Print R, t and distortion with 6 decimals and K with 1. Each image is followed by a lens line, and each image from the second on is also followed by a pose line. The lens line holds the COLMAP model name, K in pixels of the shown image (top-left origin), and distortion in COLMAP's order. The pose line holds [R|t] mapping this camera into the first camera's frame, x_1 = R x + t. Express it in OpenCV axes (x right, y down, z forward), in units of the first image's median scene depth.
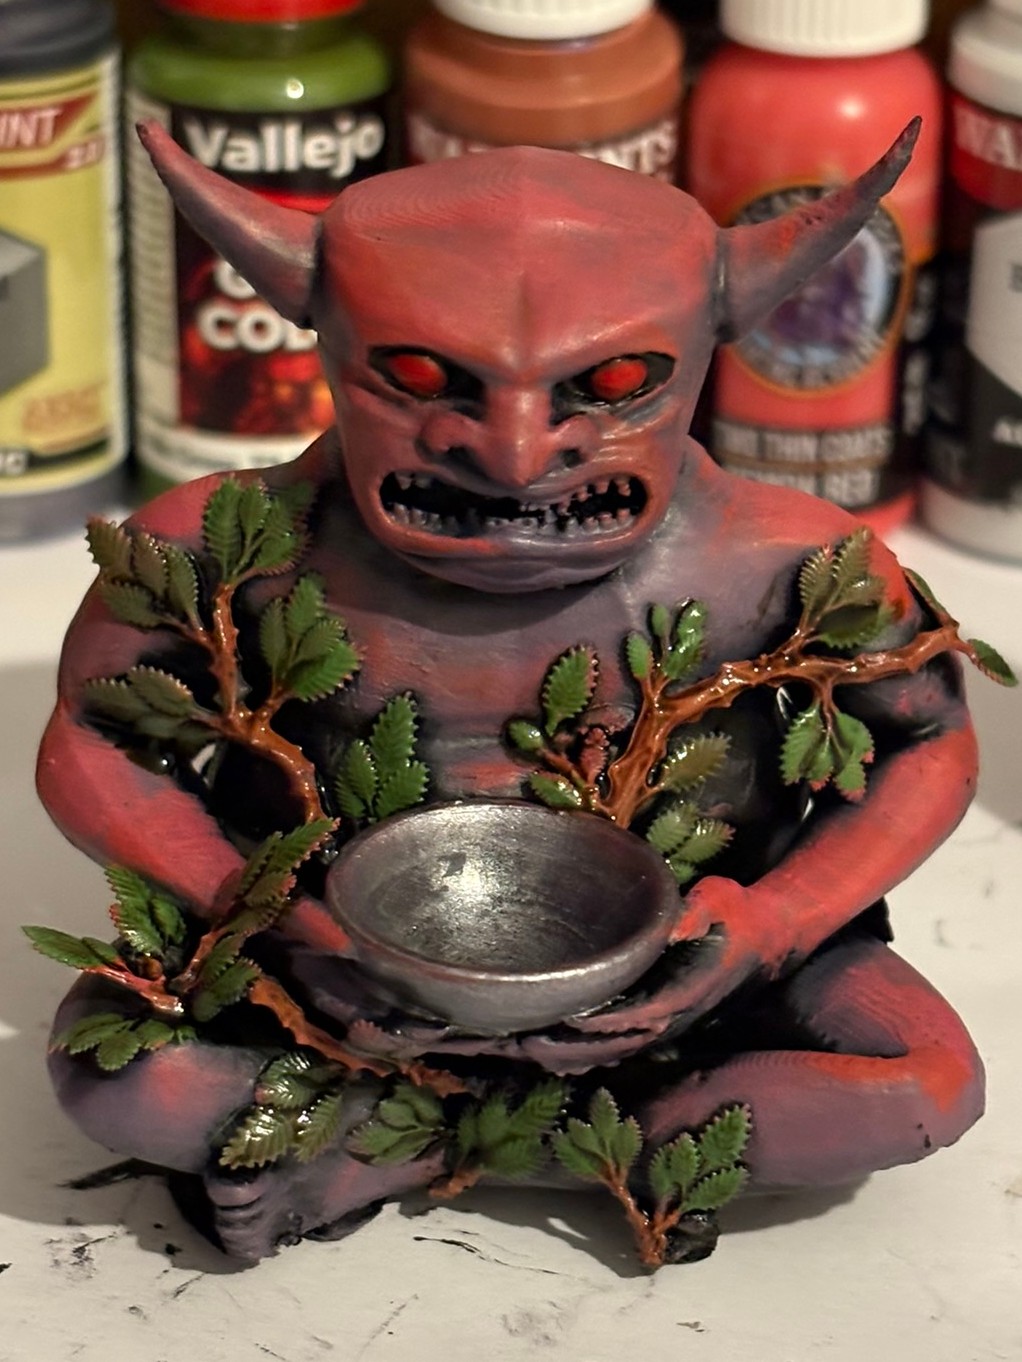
lens RADIAL K [[3909.4, 0, 511.0], [0, 3909.4, 681.0], [0, 0, 1]] dist [0.018448, 0.936318]
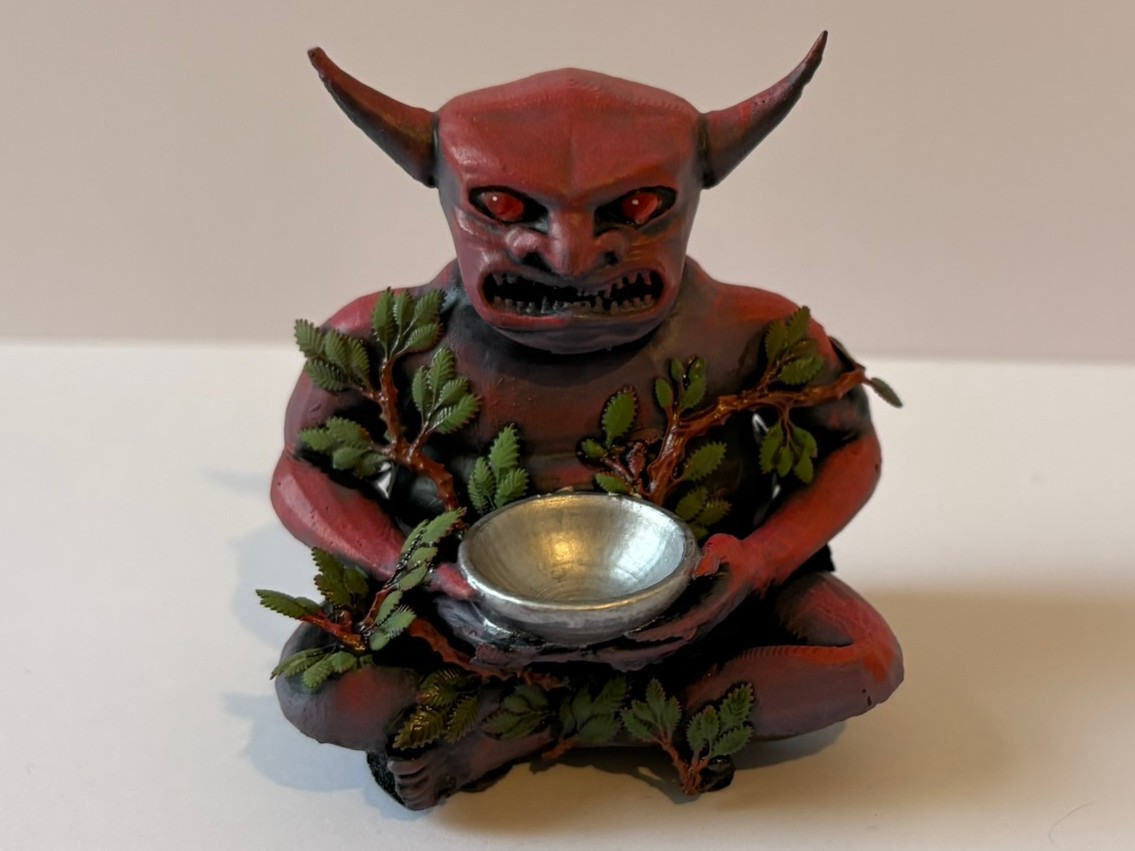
lens RADIAL K [[1605.5, 0, 760.5], [0, 1605.5, 448.2], [0, 0, 1]] dist [0.255419, -1.463373]
pose [[0.995399, -0.049610, 0.081976, 0.017945], [0.051686, 0.998389, -0.023399, 0.032136], [-0.080683, 0.027529, 0.996360, 0.372941]]
